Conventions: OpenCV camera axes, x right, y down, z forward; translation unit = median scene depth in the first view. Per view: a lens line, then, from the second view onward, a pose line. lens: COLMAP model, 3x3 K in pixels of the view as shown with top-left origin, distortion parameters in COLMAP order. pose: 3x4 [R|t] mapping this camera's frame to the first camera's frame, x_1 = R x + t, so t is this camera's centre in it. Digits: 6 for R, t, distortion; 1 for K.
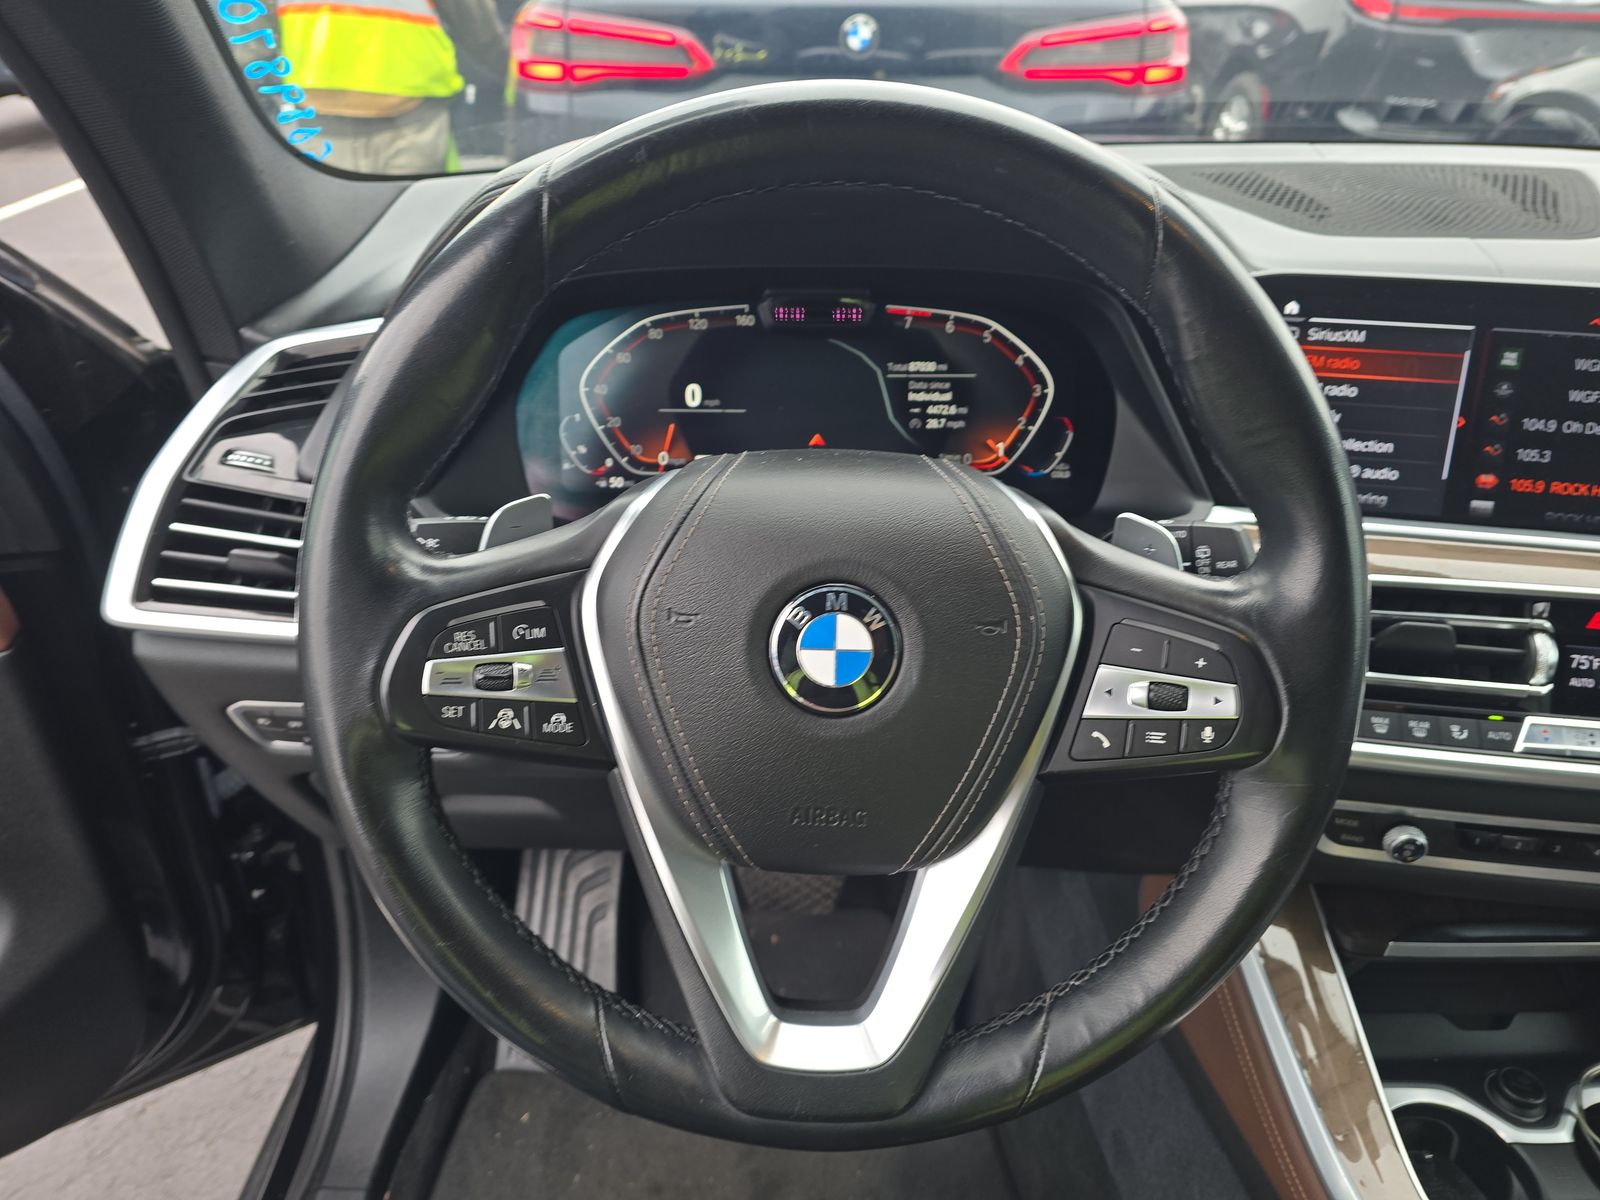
lens RADIAL K [[1092.8, 0, 800.0], [0, 1092.8, 600.0], [0, 0, 1]] dist [0.004625, -0.004689]
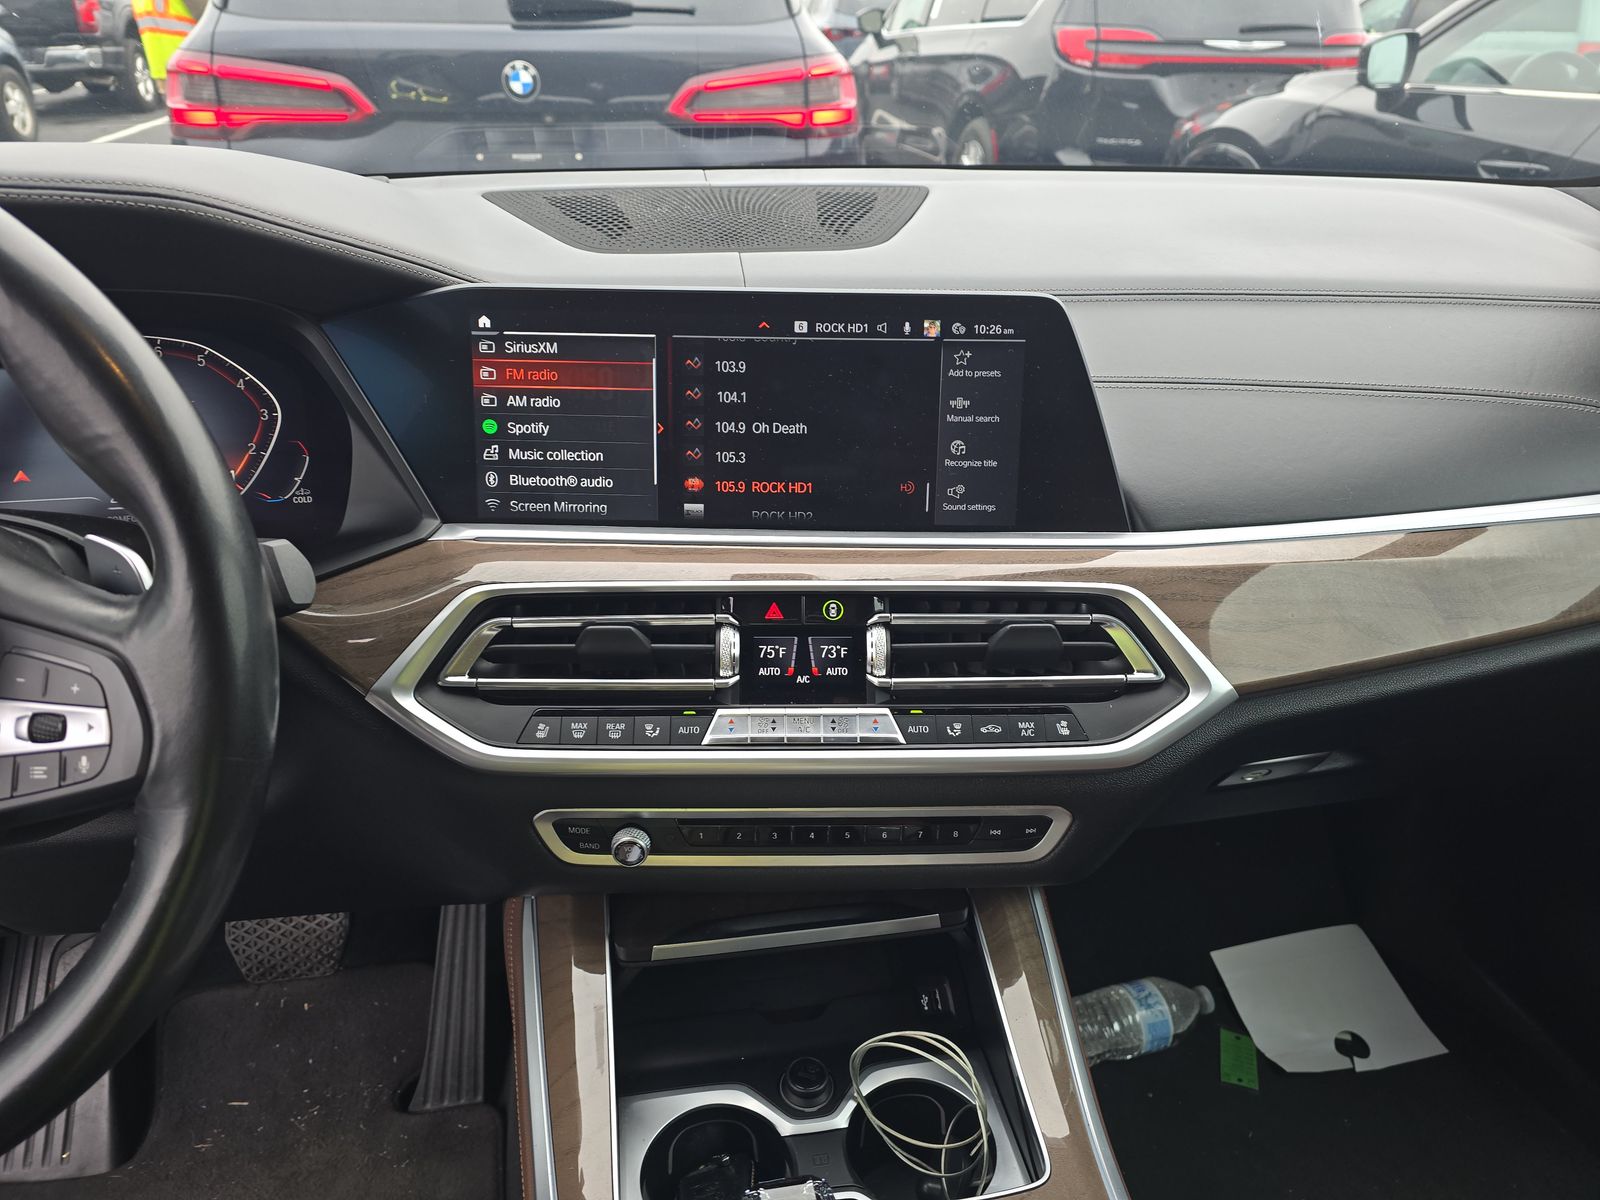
lens RADIAL K [[1058.4, 0, 800.0], [0, 1058.4, 600.0], [0, 0, 1]] dist [0.118751, -0.133802]
pose [[0.988808, -0.069548, 0.131993, 0.549788], [0.074165, 0.996783, -0.030379, 0.036006], [-0.129456, 0.039828, 0.990785, -0.002243]]
